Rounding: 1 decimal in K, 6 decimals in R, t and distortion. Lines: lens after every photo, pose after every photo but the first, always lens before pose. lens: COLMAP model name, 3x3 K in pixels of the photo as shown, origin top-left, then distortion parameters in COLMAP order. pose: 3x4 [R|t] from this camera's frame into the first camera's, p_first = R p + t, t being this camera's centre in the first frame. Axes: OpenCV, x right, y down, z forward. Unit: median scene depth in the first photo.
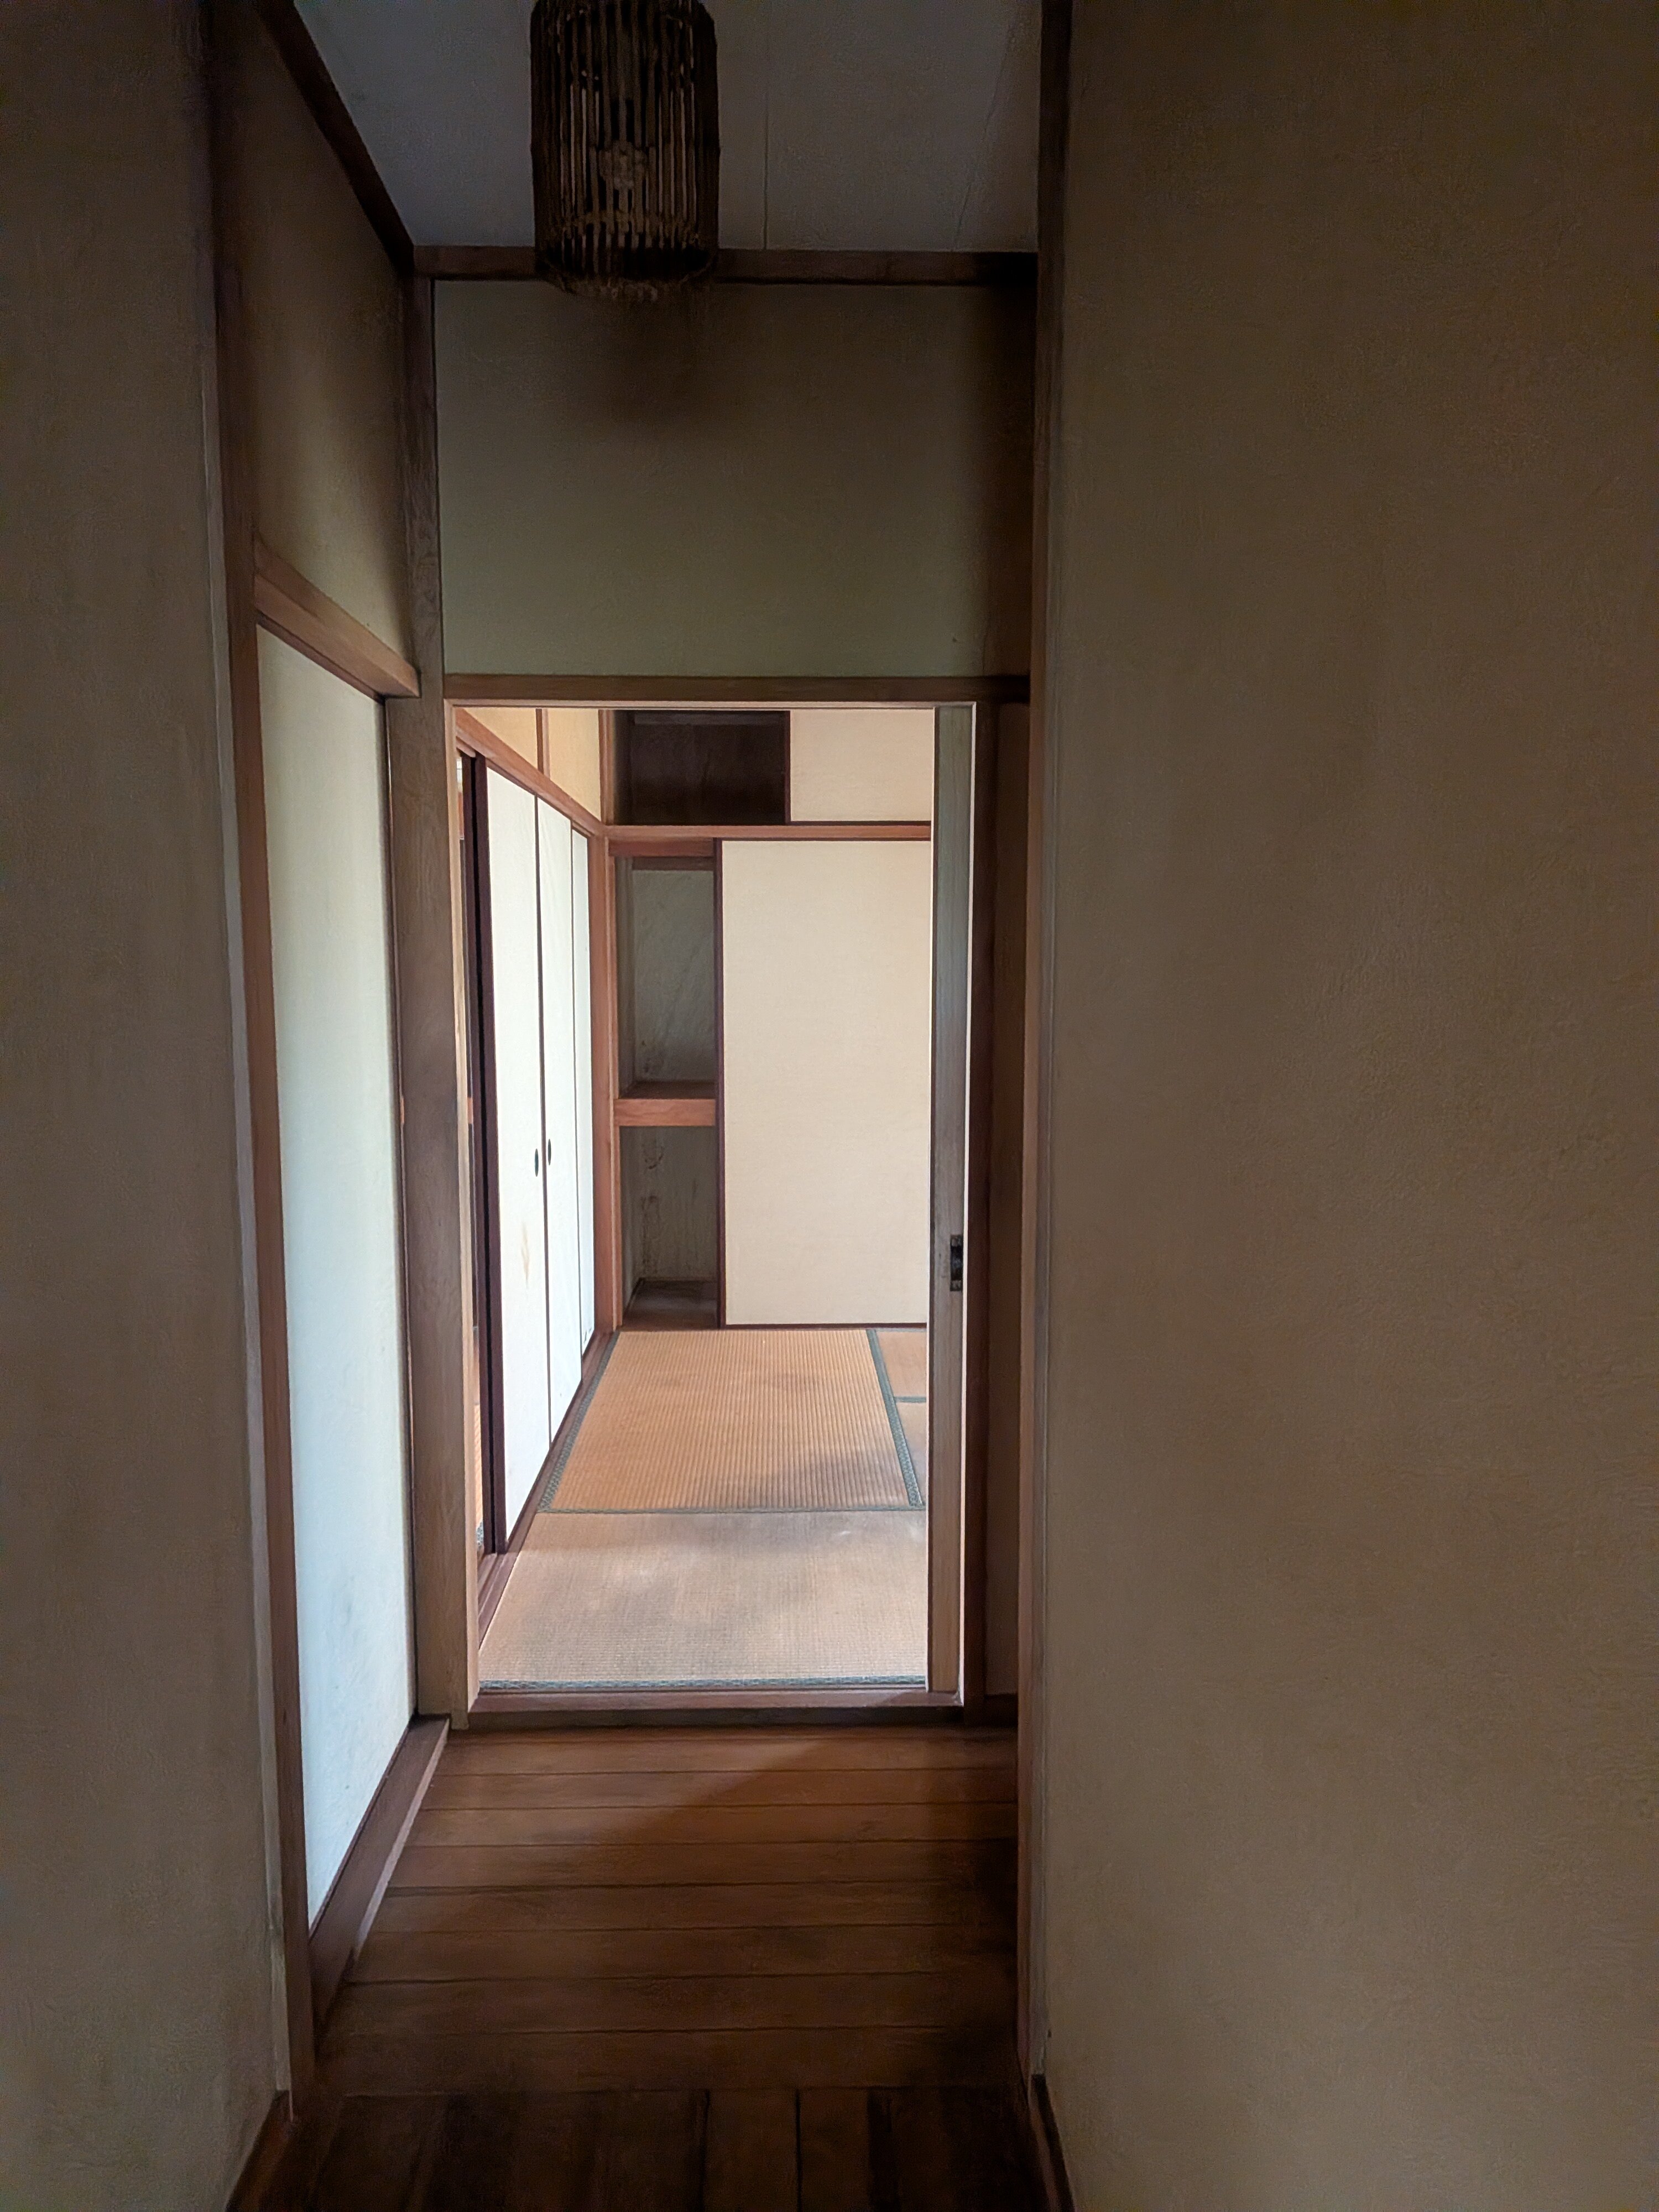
lens RADIAL K [[1534.0, 0, 829.5], [0, 1534.0, 1106.0], [0, 0, 1]] dist [0.032904, -0.076604]
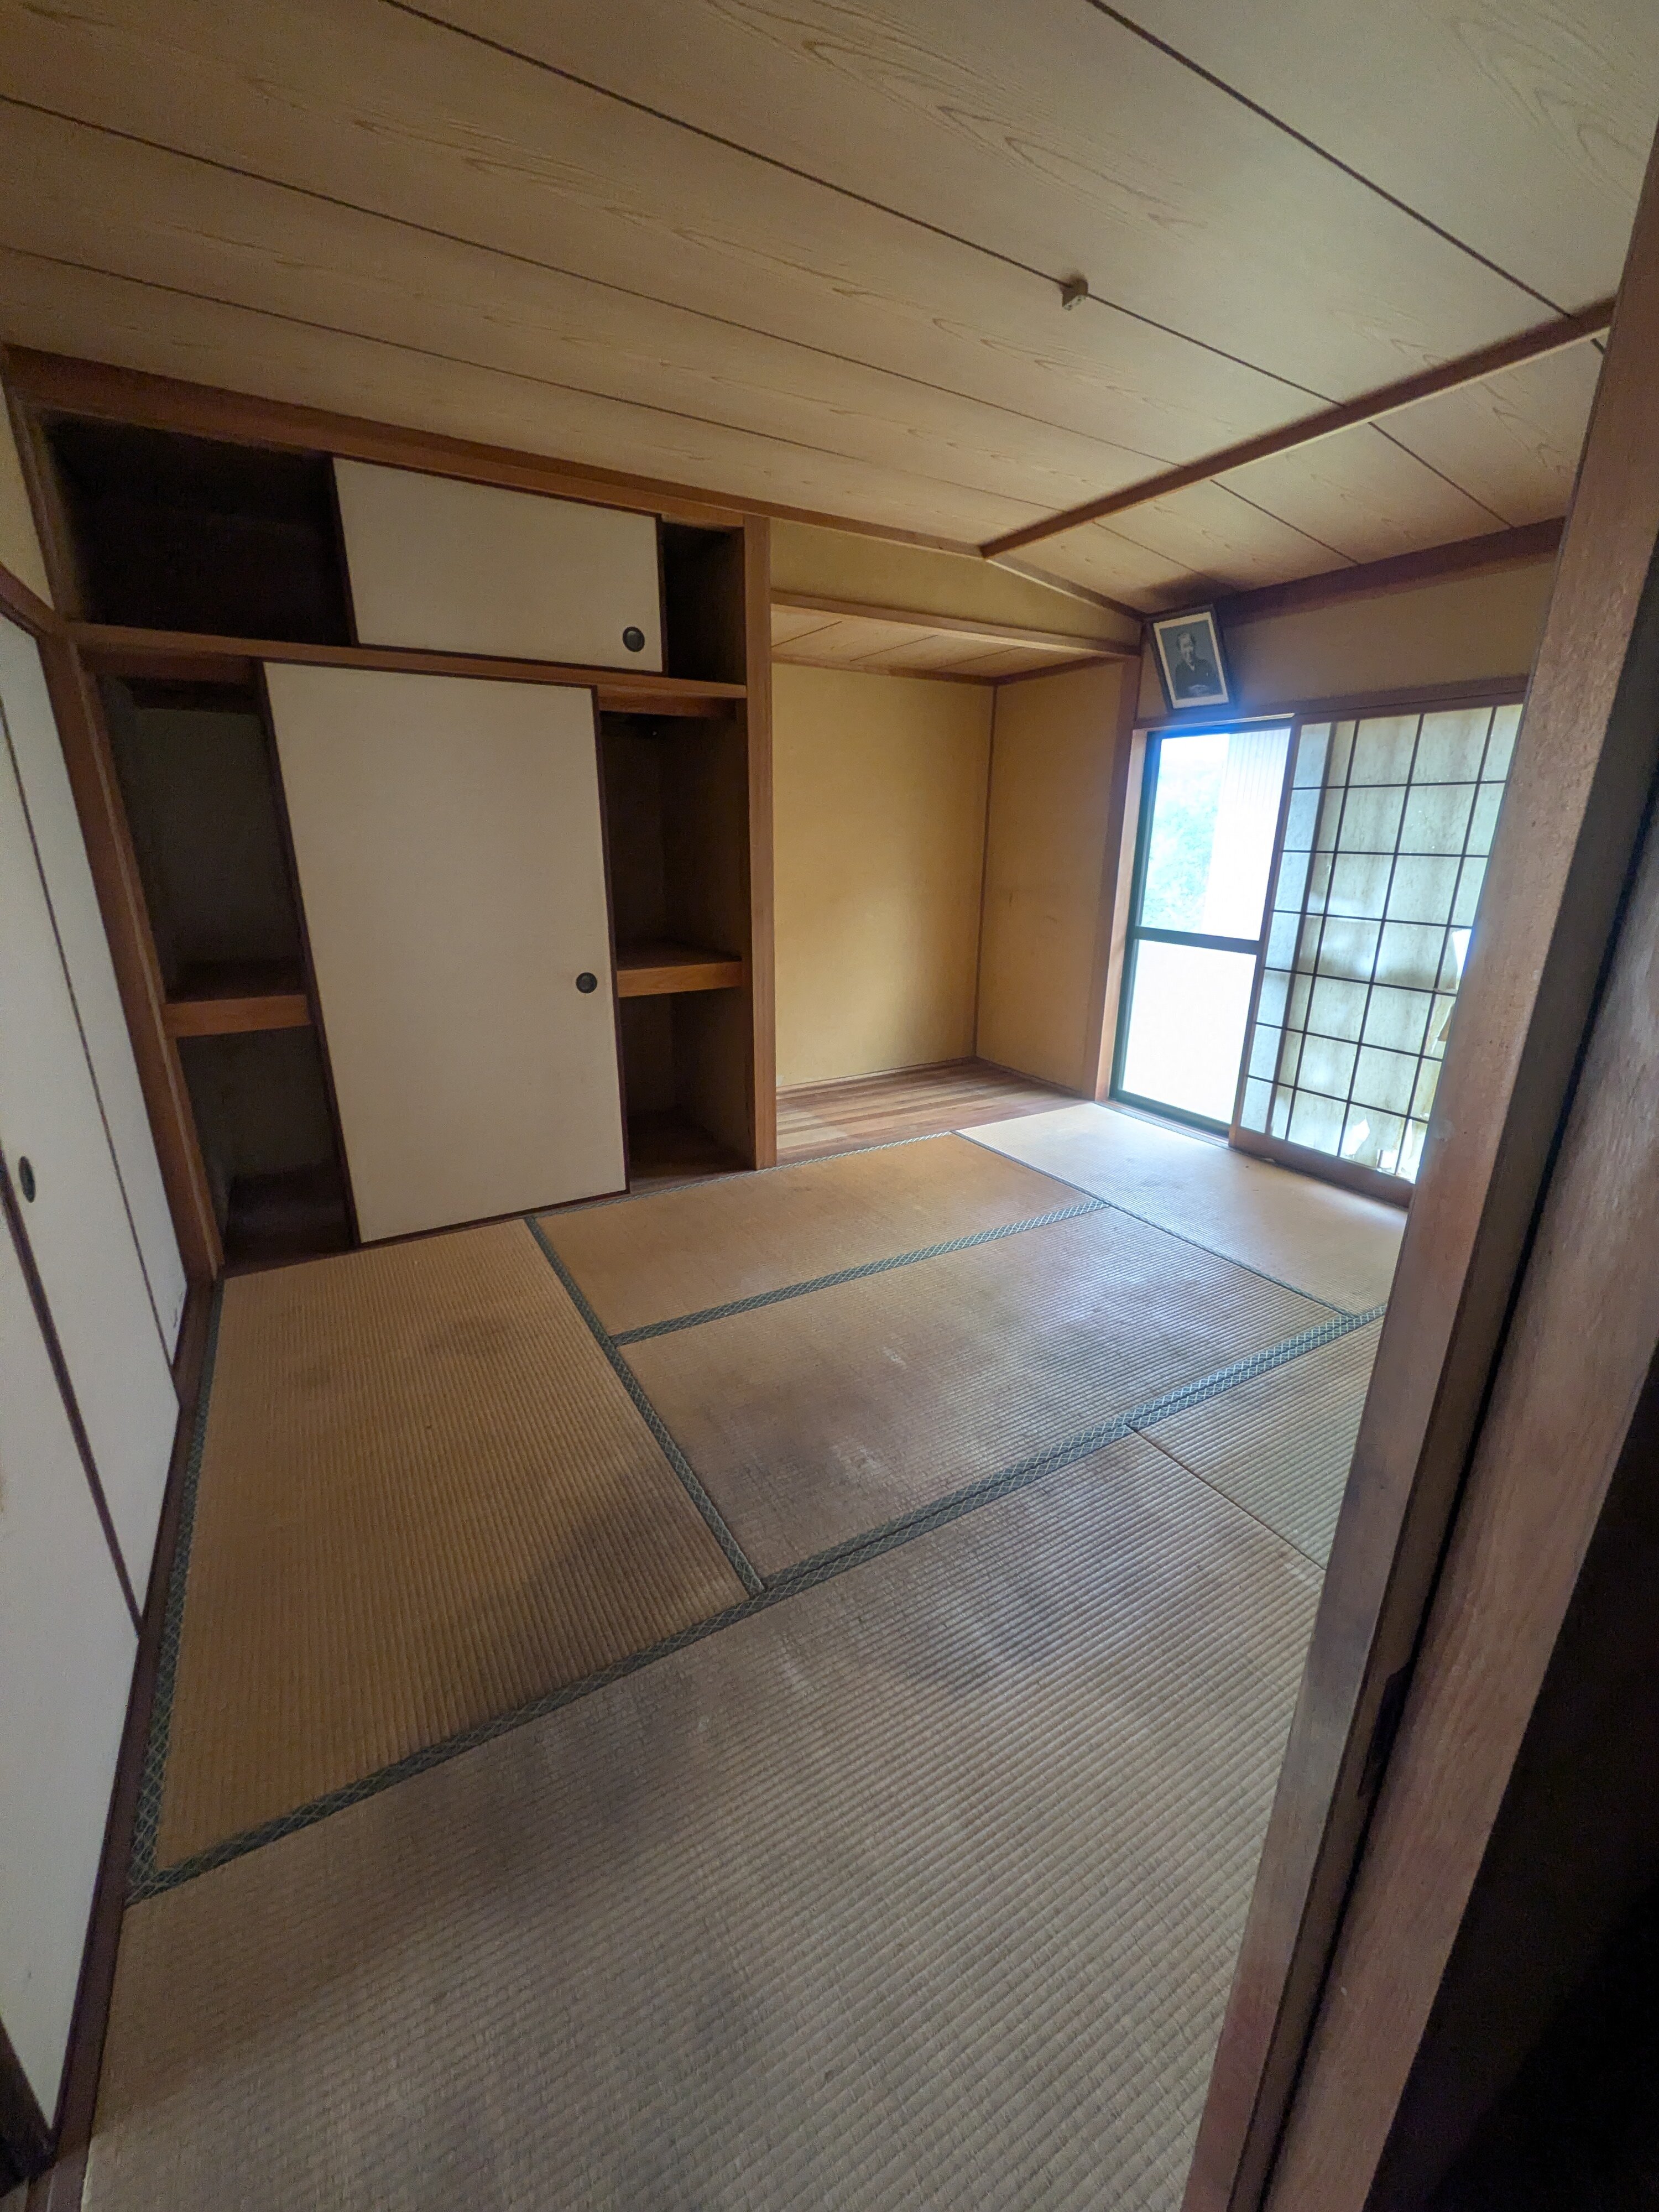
lens RADIAL K [[875.4, 0, 829.5], [0, 875.4, 1106.0], [0, 0, 1]] dist [-0.000893, -0.000332]
pose [[0.880157, -0.134478, 0.455235, -0.049769], [0.033198, 0.974121, 0.223574, -0.043018], [-0.473520, -0.181668, 0.861844, 0.443445]]
